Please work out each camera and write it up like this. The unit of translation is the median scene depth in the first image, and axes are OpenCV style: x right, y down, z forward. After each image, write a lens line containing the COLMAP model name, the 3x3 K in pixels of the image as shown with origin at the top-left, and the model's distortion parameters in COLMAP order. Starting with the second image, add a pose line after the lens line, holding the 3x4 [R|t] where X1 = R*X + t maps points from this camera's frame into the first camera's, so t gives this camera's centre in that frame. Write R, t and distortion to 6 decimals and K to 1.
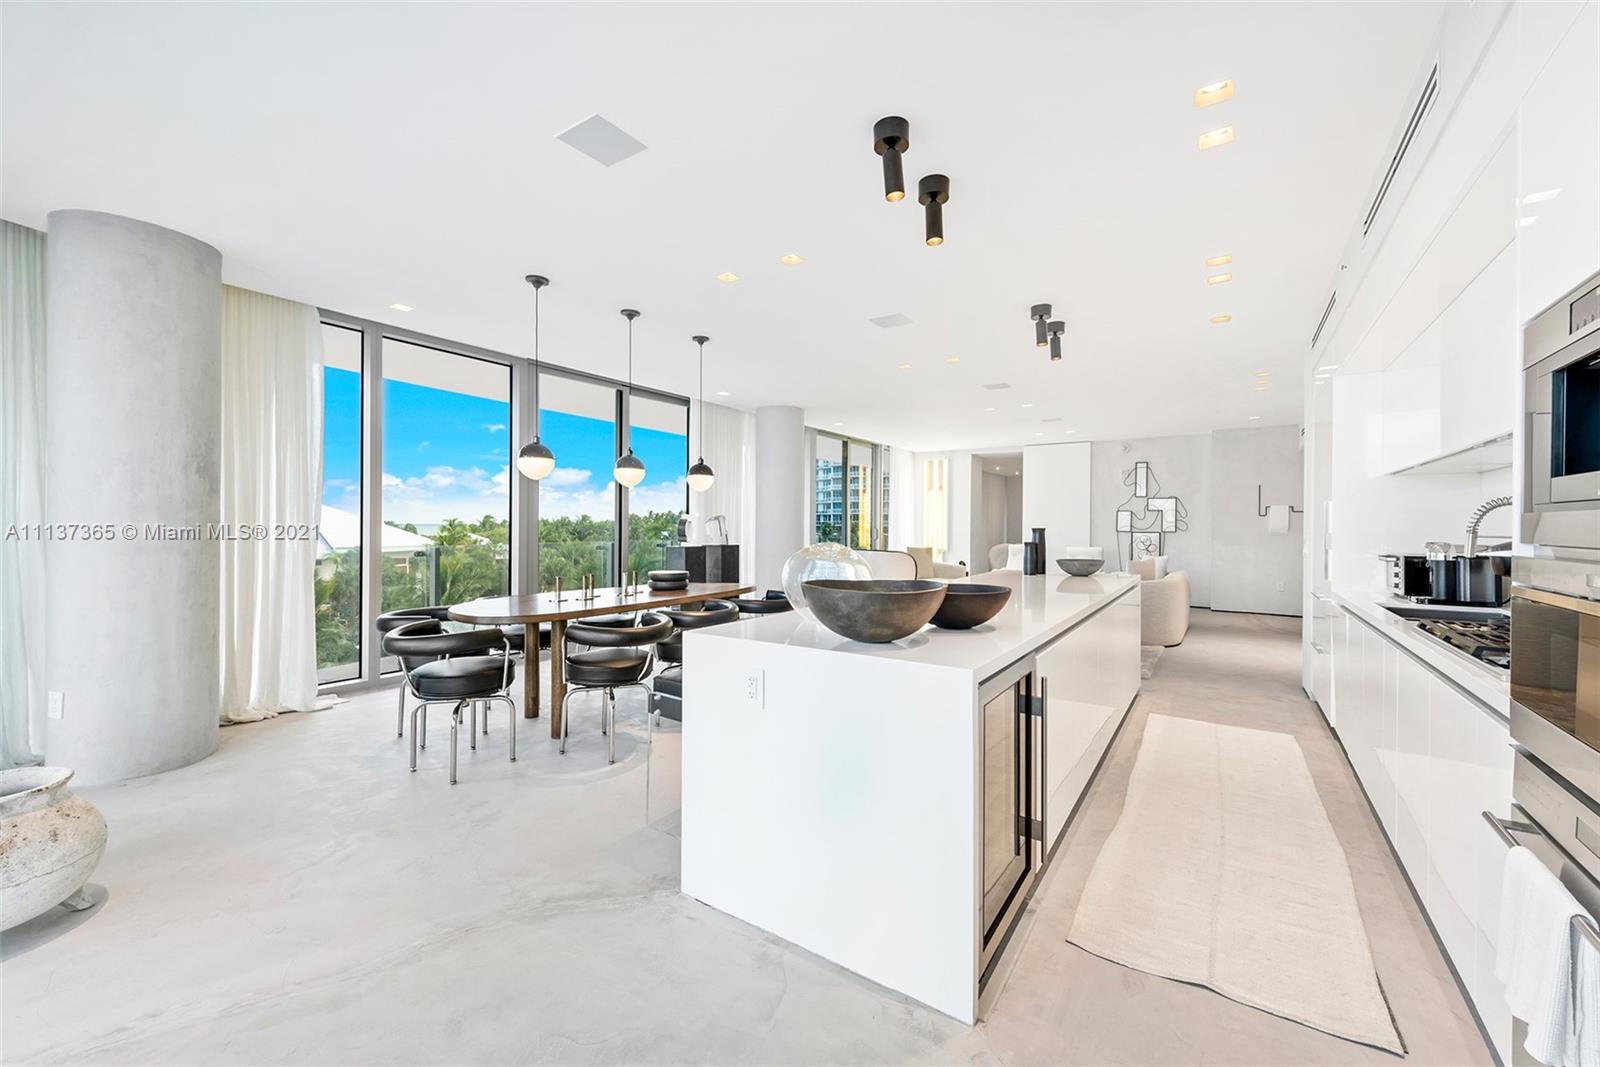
lens RADIAL K [[636.0, 0, 800.3], [0, 636.0, 525.0], [0, 0, 1]] dist [0.001905, 0.000155]
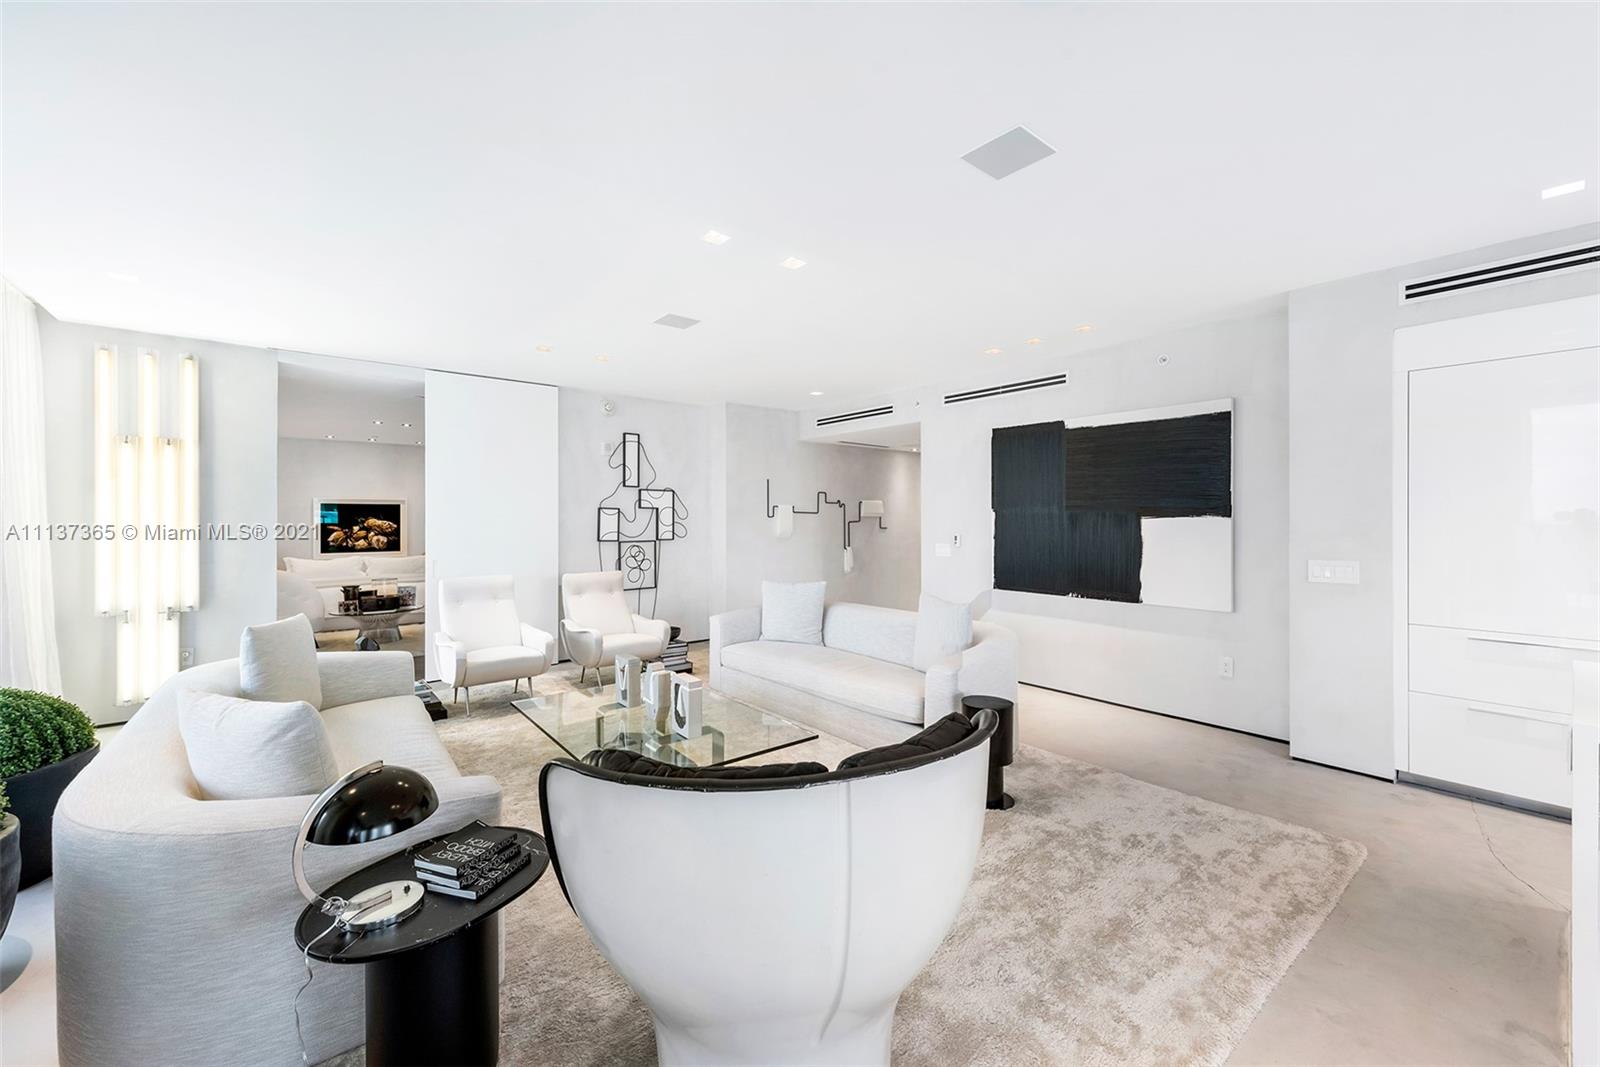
lens RADIAL K [[629.9, 0, 806.0], [0, 629.9, 519.6], [0, 0, 1]] dist [0.001528, -0.000099]
pose [[0.276854, -0.008813, 0.960872, -0.033128], [0.004486, 0.999959, 0.007879, -0.015069], [-0.960902, 0.002129, 0.276882, 0.648559]]
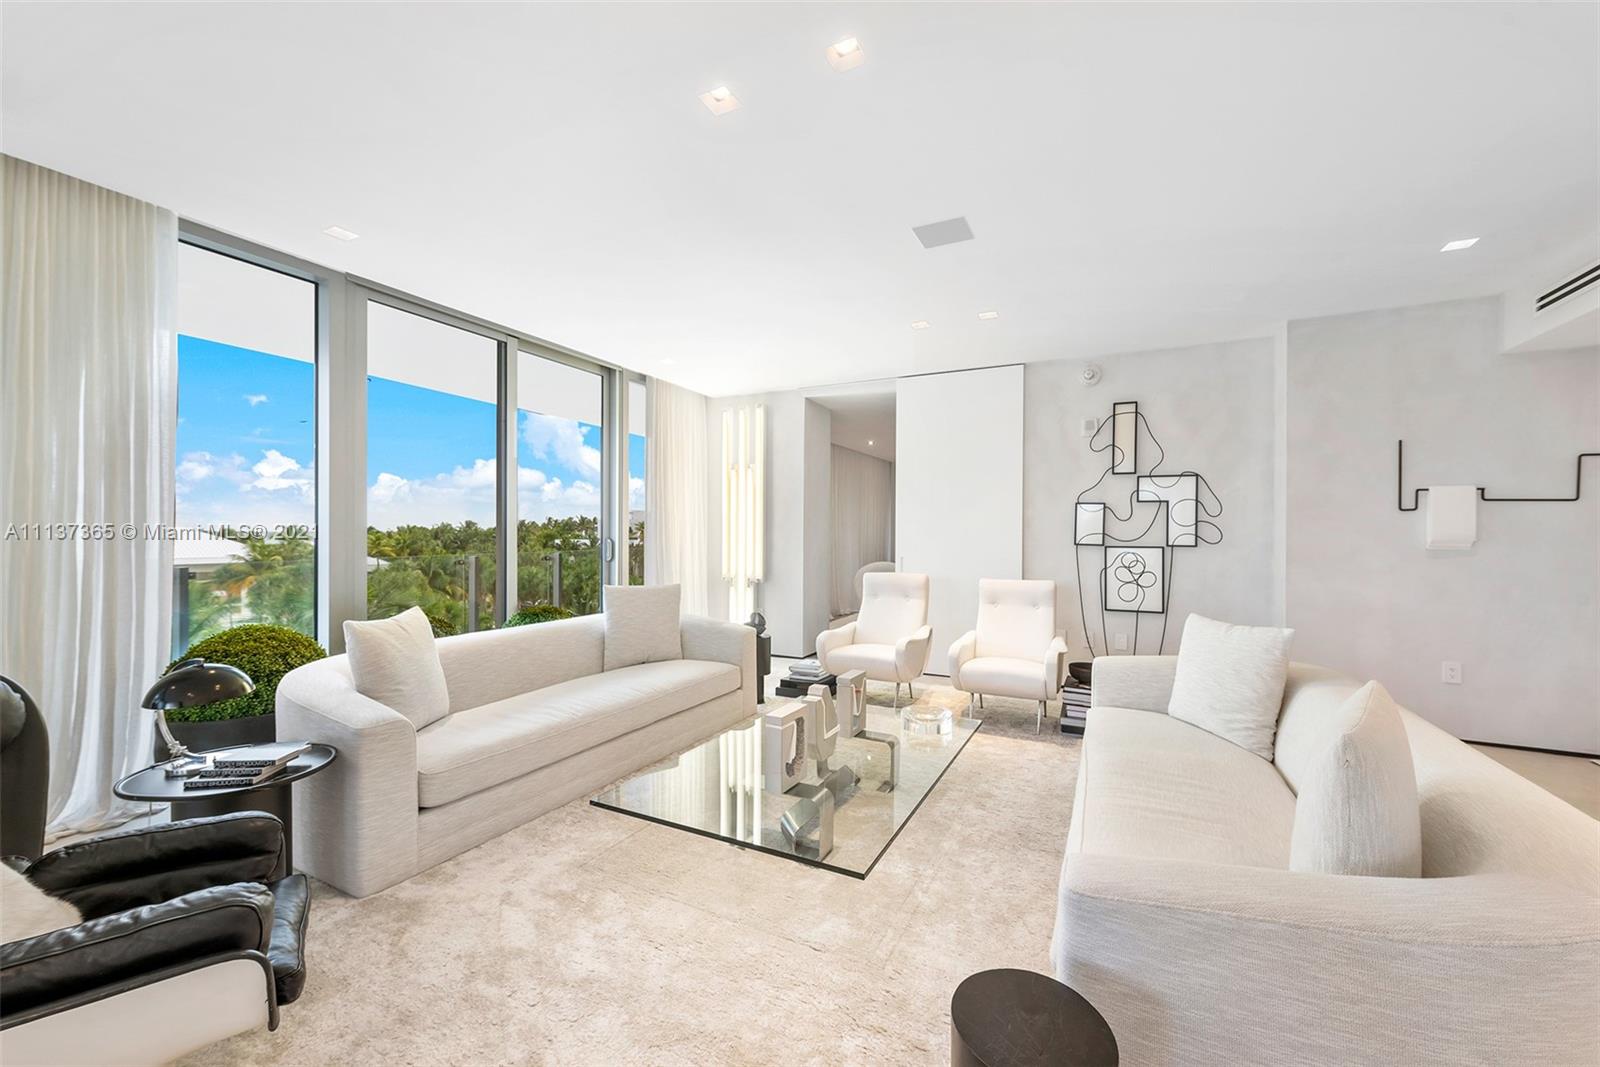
lens RADIAL K [[627.1, 0, 807.1], [0, 627.1, 532.0], [0, 0, 1]] dist [0.005398, 0.000073]
pose [[0.990427, -0.001230, 0.138031, 0.228909], [0.001222, 0.999999, 0.000144, -0.000214], [-0.138031, 0.000026, 0.990428, 0.556752]]
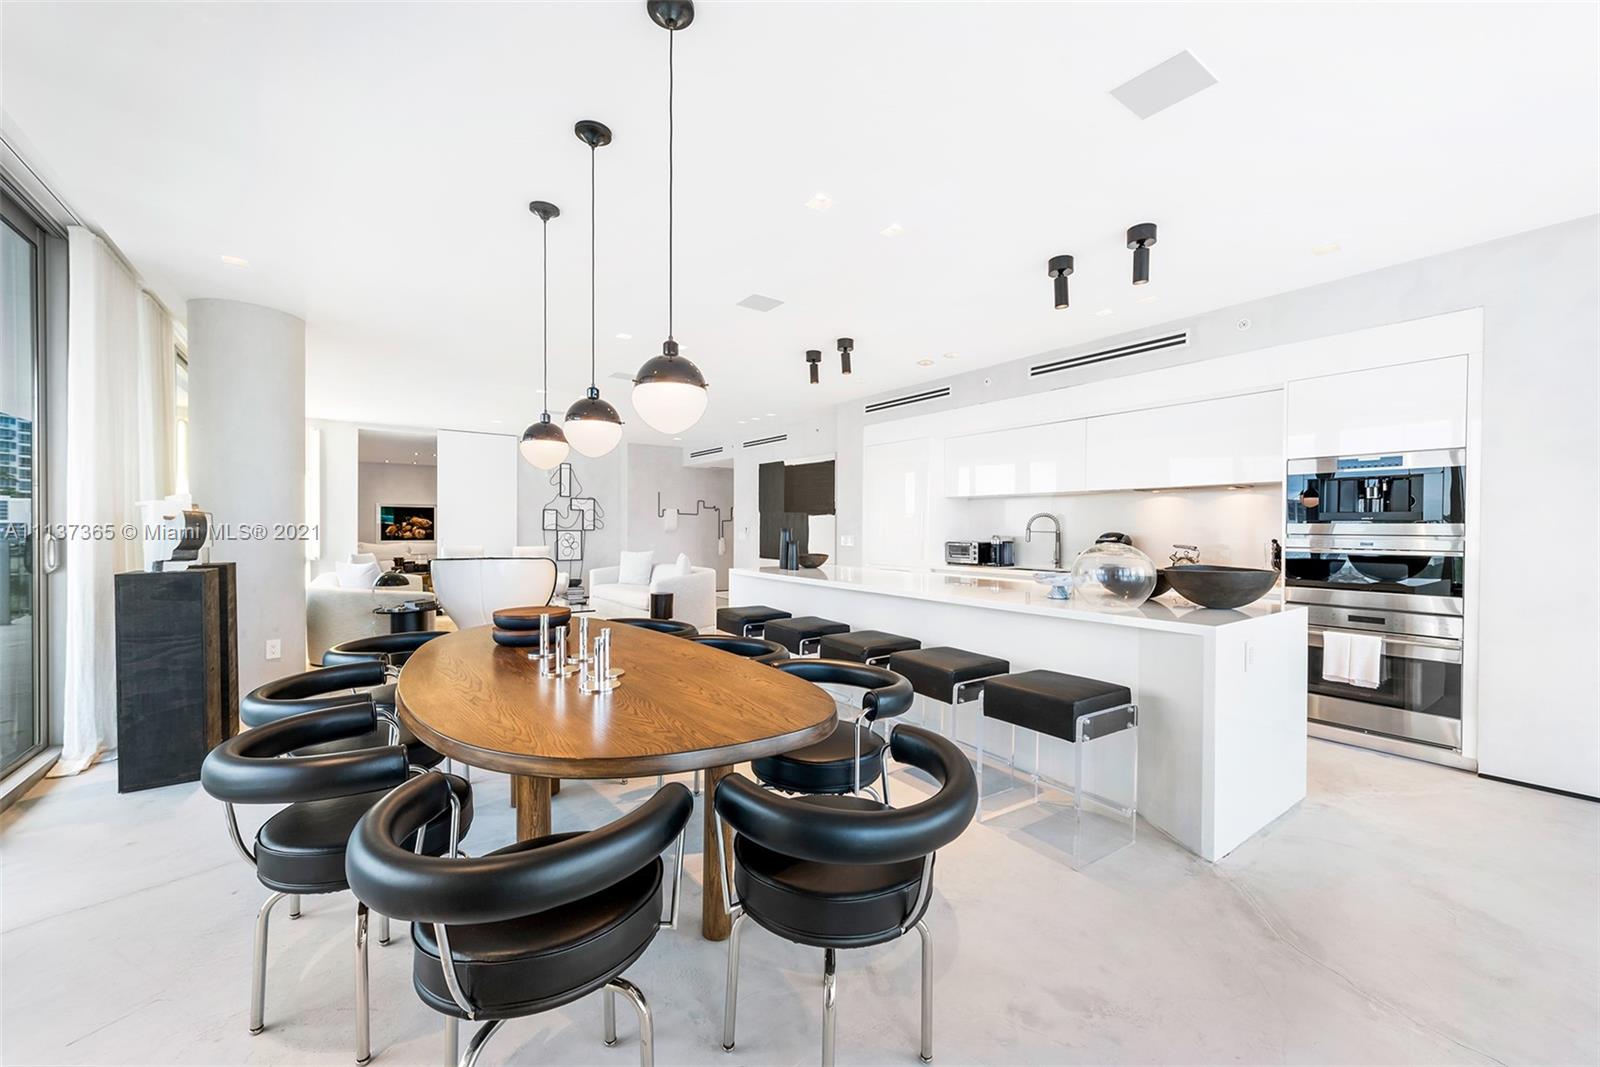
lens RADIAL K [[627.1, 0, 807.1], [0, 627.1, 532.0], [0, 0, 1]] dist [0.005398, 0.000073]
pose [[0.334697, -0.013100, 0.942235, -0.306411], [-0.002742, 0.999886, 0.014876, -0.002645], [-0.942322, -0.007563, 0.334622, 0.276097]]
